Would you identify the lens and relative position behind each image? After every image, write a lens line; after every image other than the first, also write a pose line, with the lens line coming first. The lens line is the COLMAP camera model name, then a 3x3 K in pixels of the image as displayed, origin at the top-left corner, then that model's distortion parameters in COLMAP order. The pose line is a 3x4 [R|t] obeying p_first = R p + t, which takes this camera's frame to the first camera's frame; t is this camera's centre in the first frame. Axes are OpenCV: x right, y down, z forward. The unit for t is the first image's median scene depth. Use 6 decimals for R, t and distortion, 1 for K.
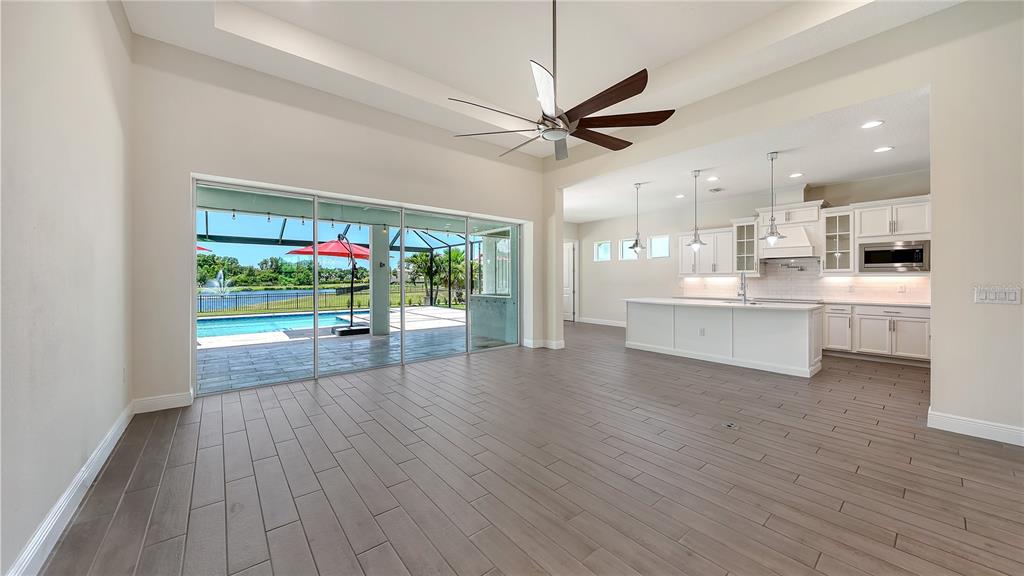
lens RADIAL K [[358.6, 0, 508.4], [0, 358.6, 280.2], [0, 0, 1]] dist [-0.001151, -0.000174]
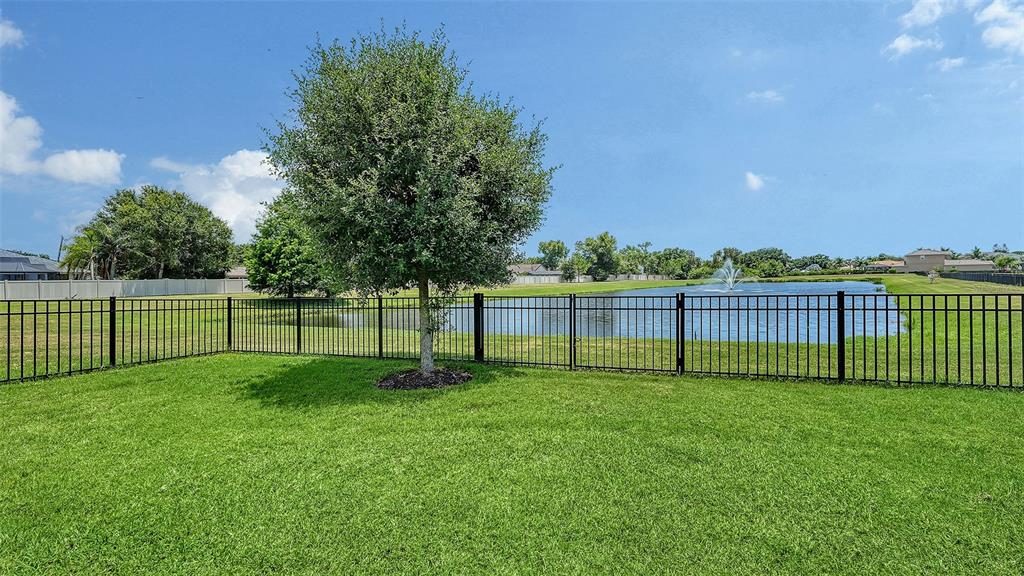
lens RADIAL K [[365.9, 0, 518.7], [0, 365.9, 277.4], [0, 0, 1]] dist [0.002233, 0.000030]
pose [[0.500102, -0.009695, -0.865912, -2.428389], [0.018253, 0.999833, -0.000653, 0.073409], [0.865774, -0.015479, 0.500196, 1.400459]]
